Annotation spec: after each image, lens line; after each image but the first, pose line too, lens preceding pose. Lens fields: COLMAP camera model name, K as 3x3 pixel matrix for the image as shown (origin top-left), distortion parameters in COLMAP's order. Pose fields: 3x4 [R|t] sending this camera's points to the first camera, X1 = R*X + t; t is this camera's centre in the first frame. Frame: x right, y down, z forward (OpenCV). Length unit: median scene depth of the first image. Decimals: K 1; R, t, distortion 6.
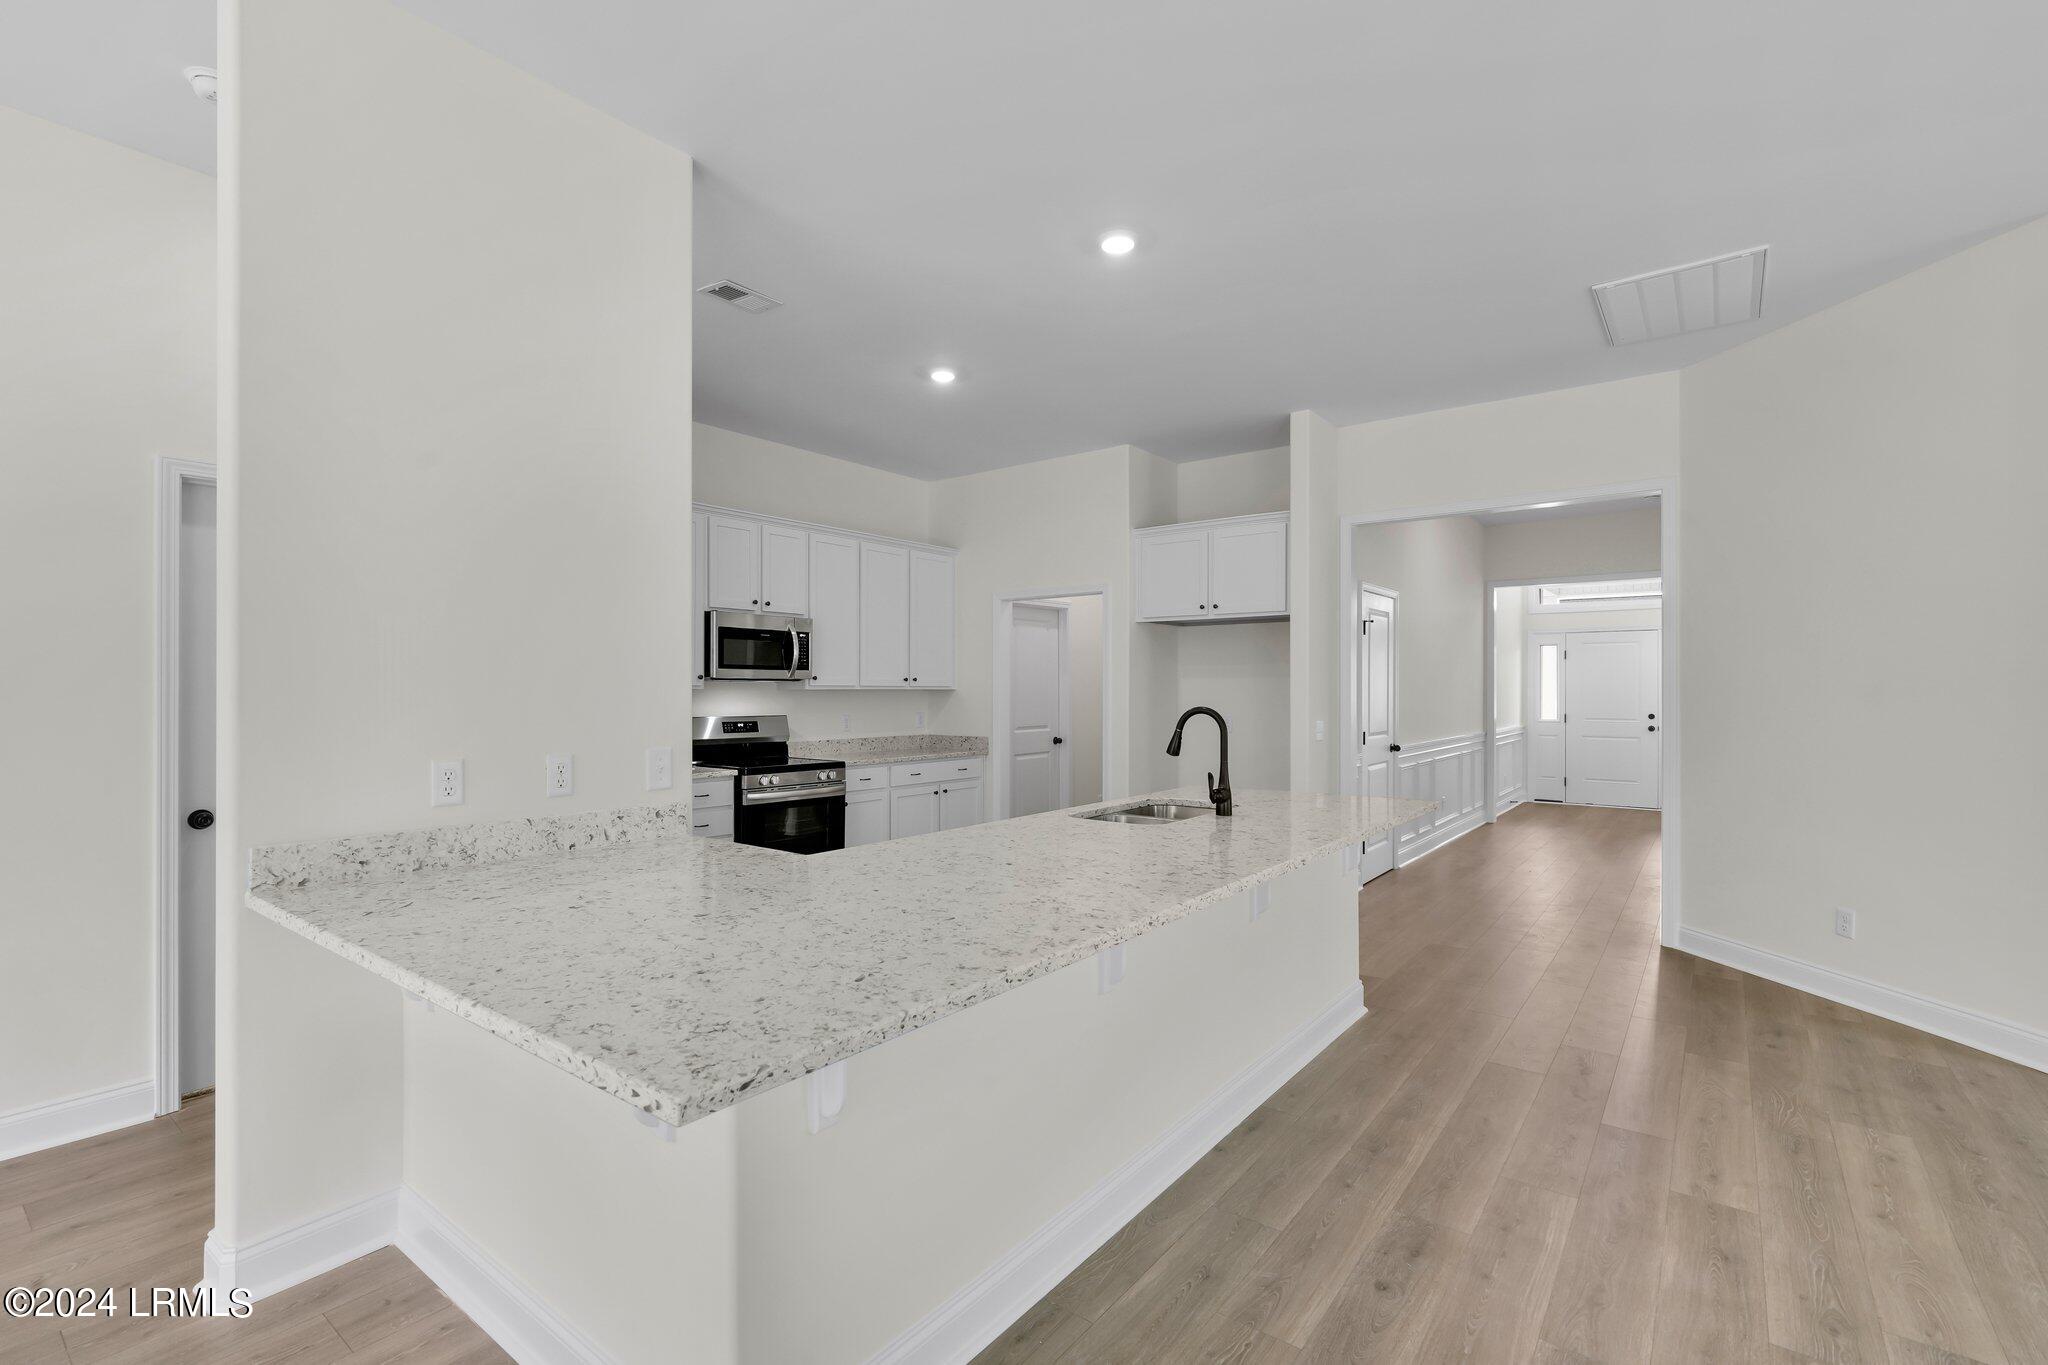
lens RADIAL K [[921.1, 0, 1024.0], [0, 921.1, 682.5], [0, 0, 1]] dist [0.003303, 0.000816]
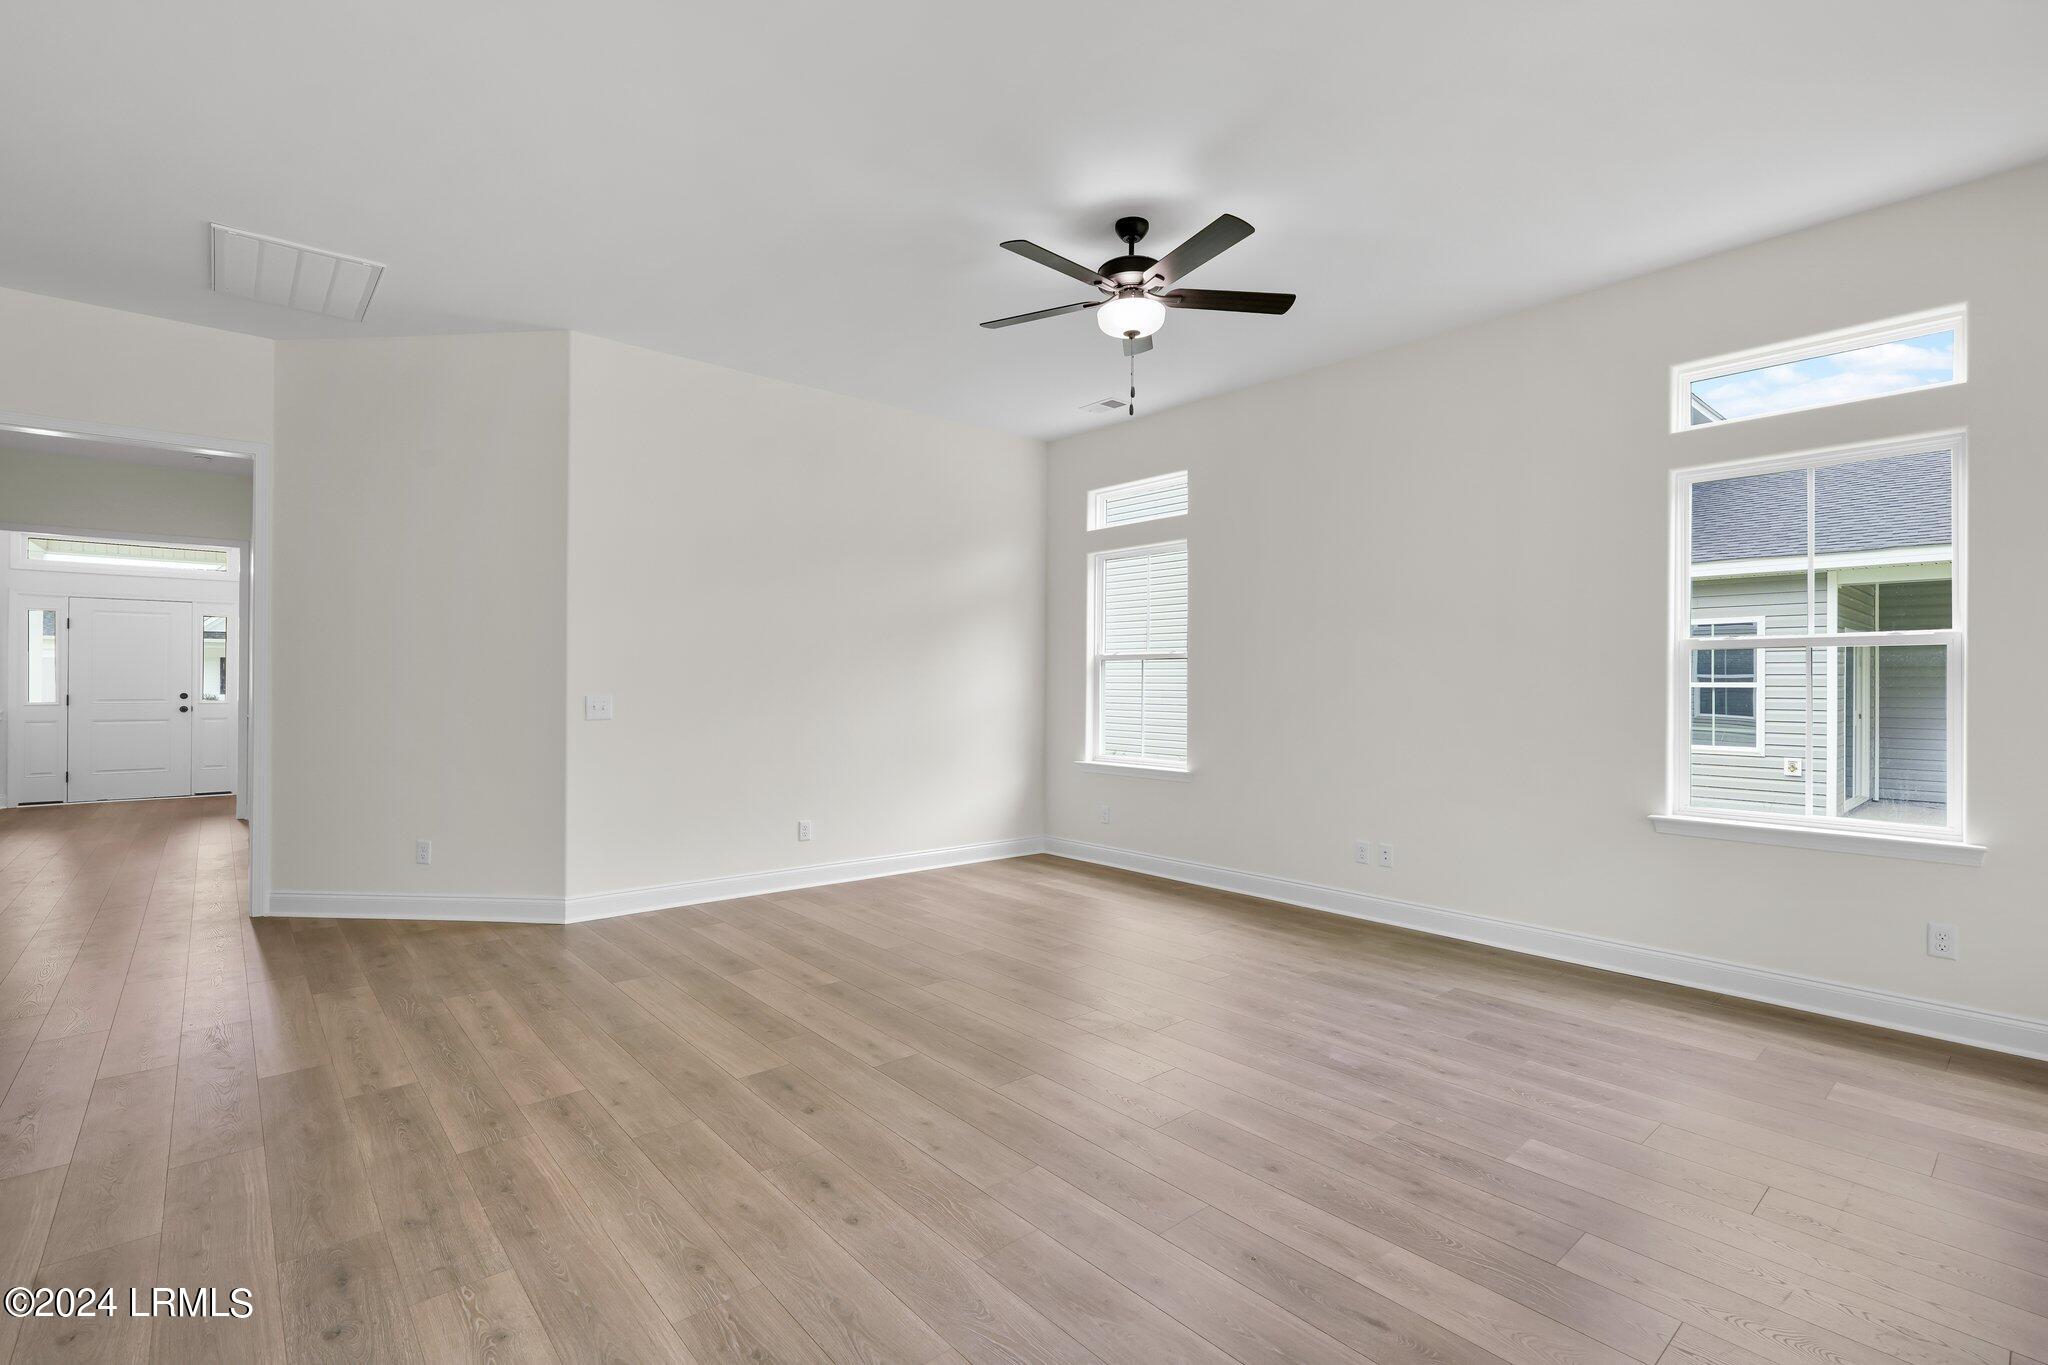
lens RADIAL K [[924.1, 0, 1021.8], [0, 924.1, 671.7], [0, 0, 1]] dist [-0.002303, 0.000208]
pose [[0.201458, 0.011407, 0.979431, -0.163203], [-0.013646, 0.999868, -0.008838, 0.029808], [-0.979402, -0.011585, 0.201587, -0.003780]]
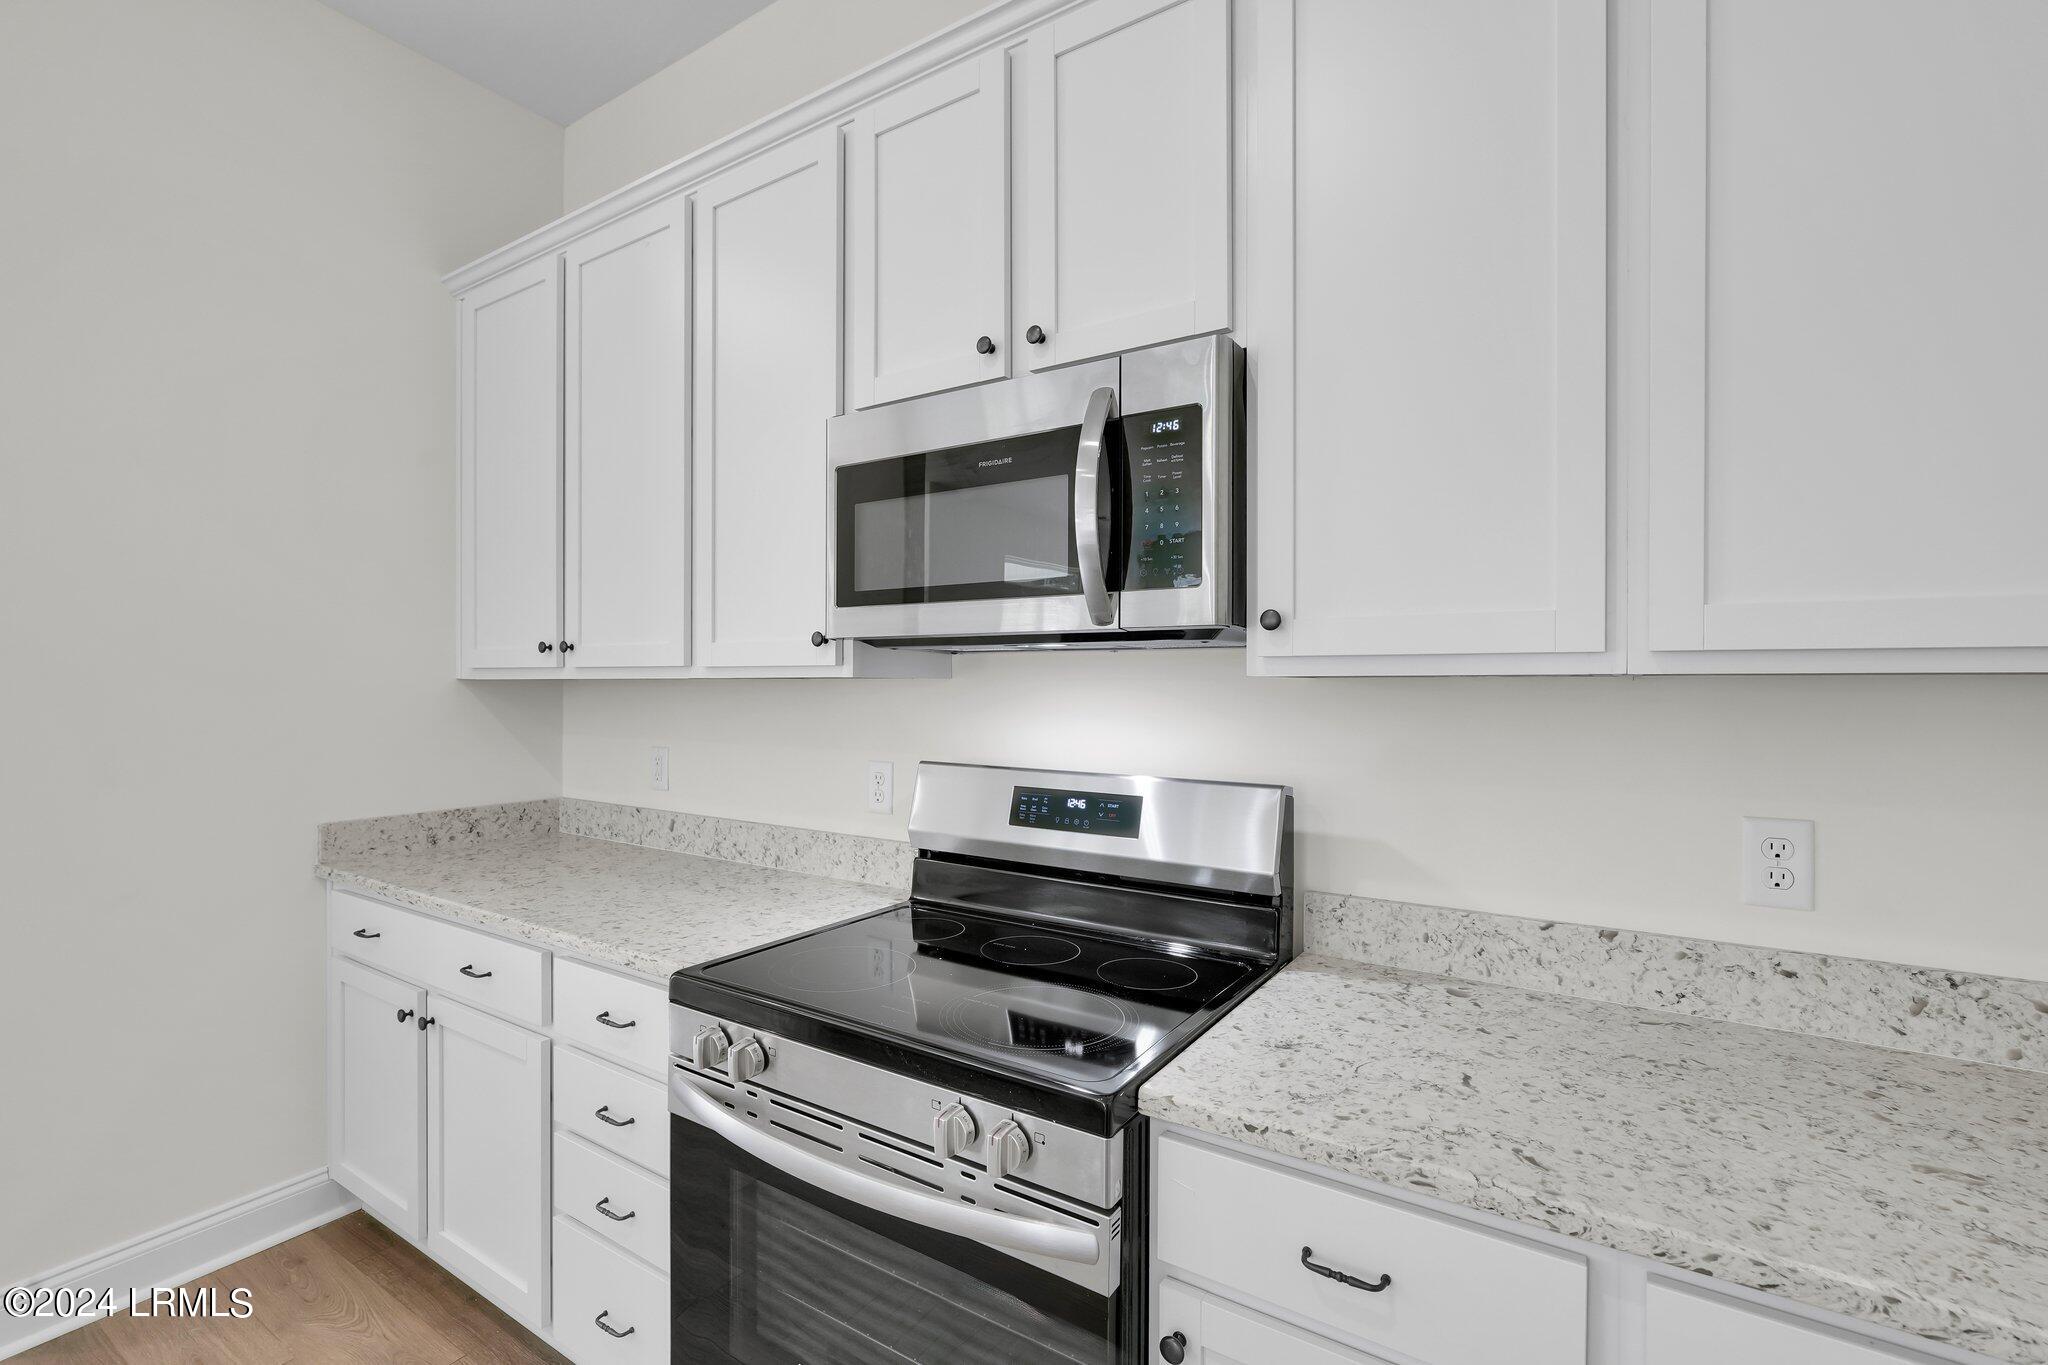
lens RADIAL K [[932.2, 0, 1014.8], [0, 932.2, 683.3], [0, 0, 1]] dist [-0.010725, 0.001434]
pose [[0.081677, 0.002483, -0.996656, -0.040470], [0.010043, 0.999944, 0.003314, 0.014034], [0.996608, -0.010280, 0.081648, 1.695736]]
